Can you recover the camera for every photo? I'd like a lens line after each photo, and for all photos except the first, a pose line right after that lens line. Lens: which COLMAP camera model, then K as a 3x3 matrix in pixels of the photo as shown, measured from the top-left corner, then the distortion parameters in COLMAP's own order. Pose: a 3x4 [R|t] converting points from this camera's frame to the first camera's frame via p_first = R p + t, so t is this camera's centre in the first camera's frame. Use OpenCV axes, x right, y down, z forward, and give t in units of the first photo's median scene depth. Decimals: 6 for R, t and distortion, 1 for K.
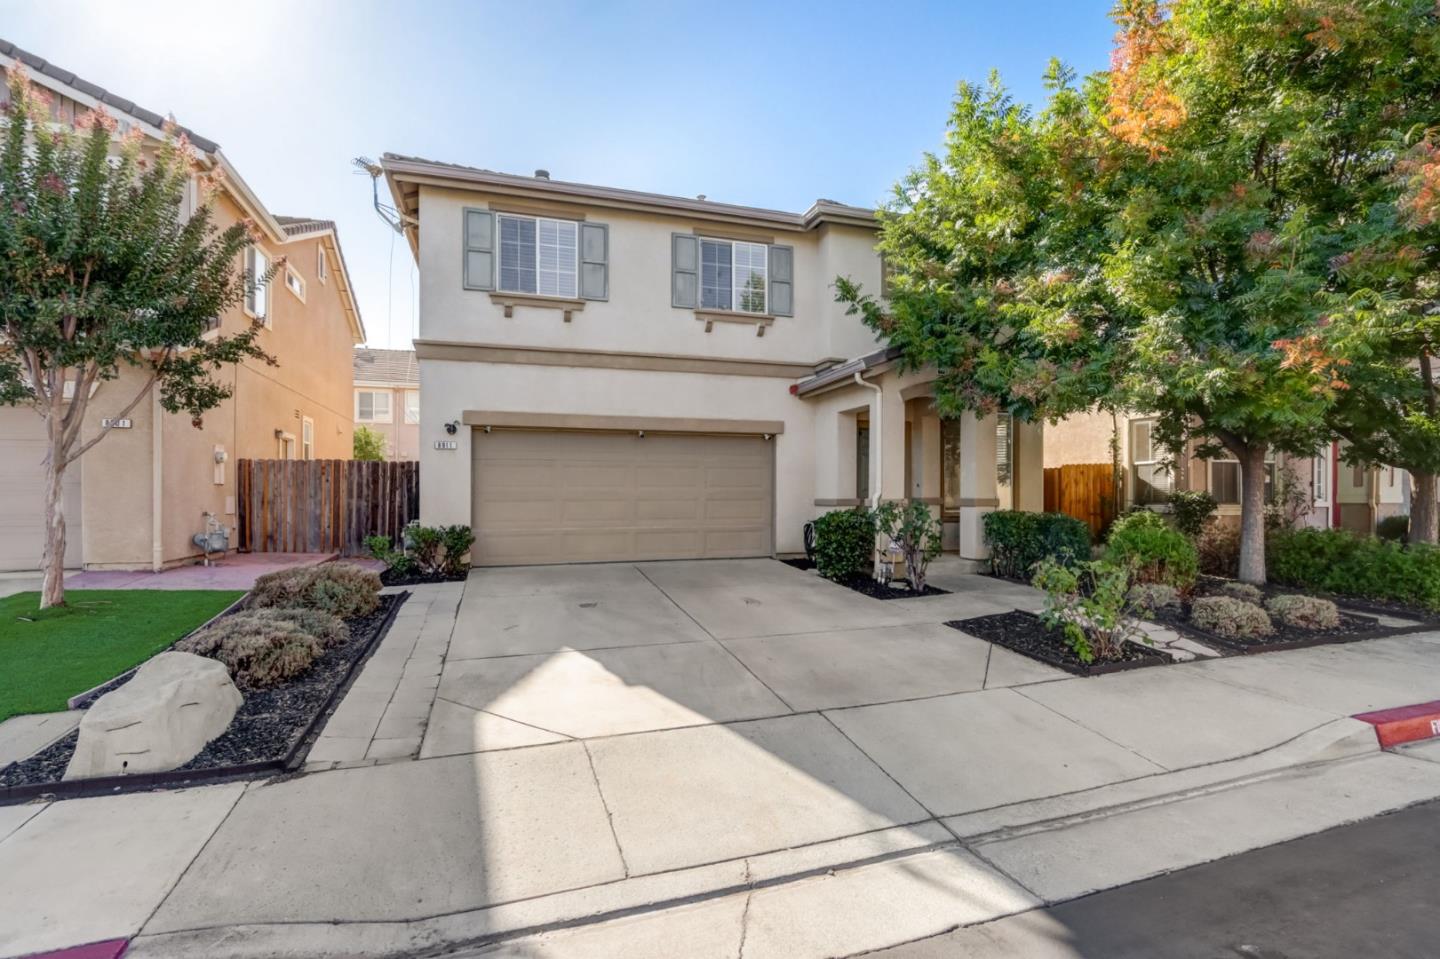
lens RADIAL K [[676.3, 0, 720.0], [0, 676.3, 479.5], [0, 0, 1]] dist [-0.017311, 0.000131]
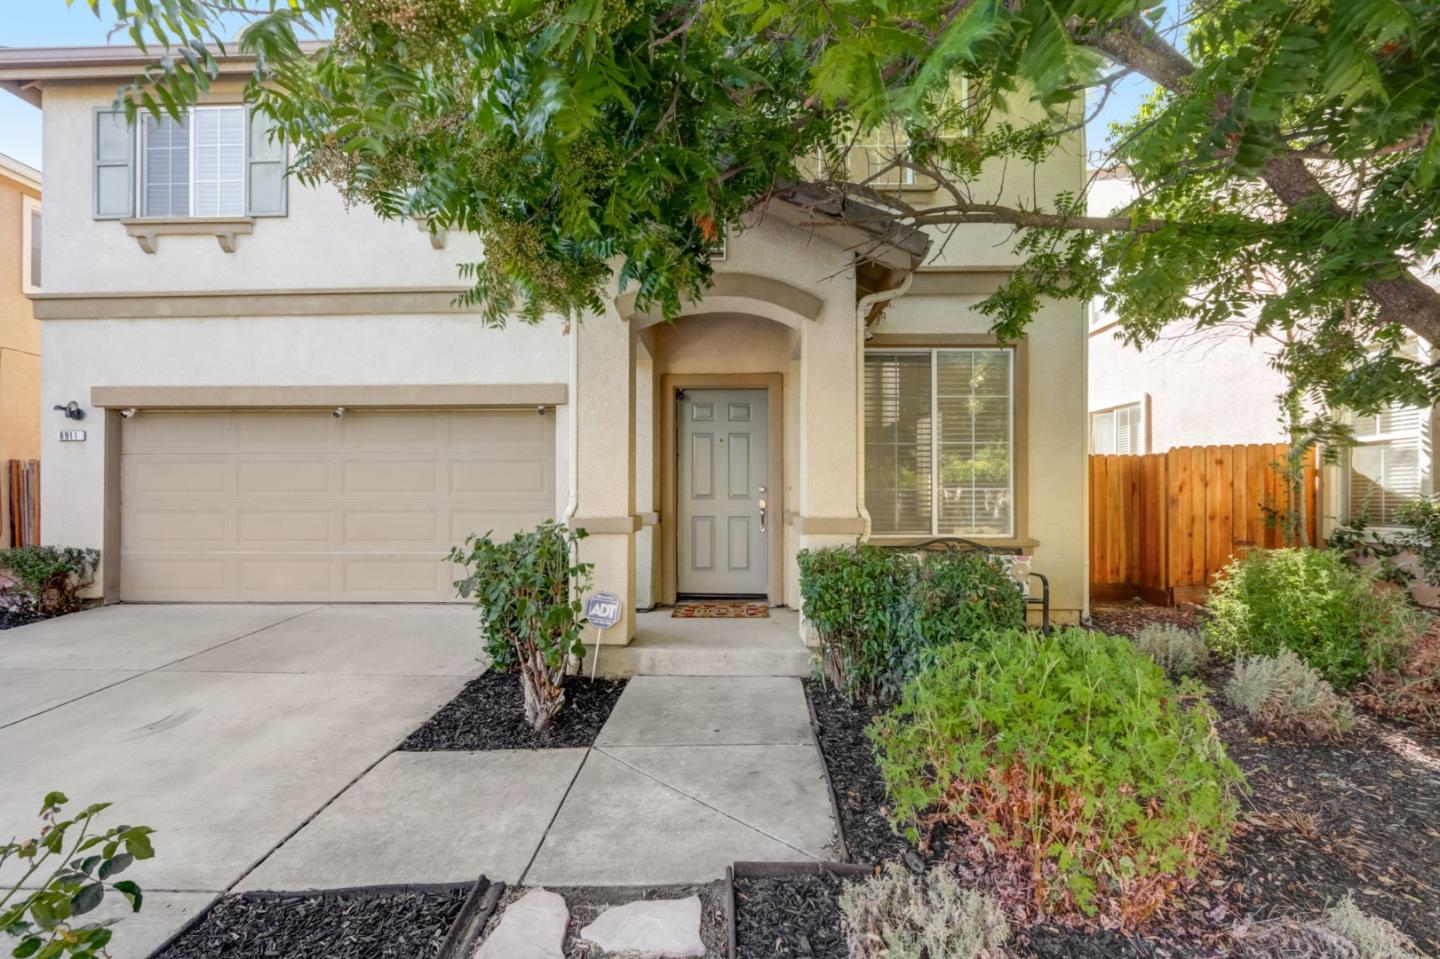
lens RADIAL K [[676.3, 0, 720.0], [0, 676.3, 479.5], [0, 0, 1]] dist [-0.017311, 0.000131]
pose [[0.941336, -0.005810, -0.337421, 0.469472], [0.006342, 0.999980, 0.000475, 0.000960], [0.337412, -0.002587, 0.941354, 0.522899]]
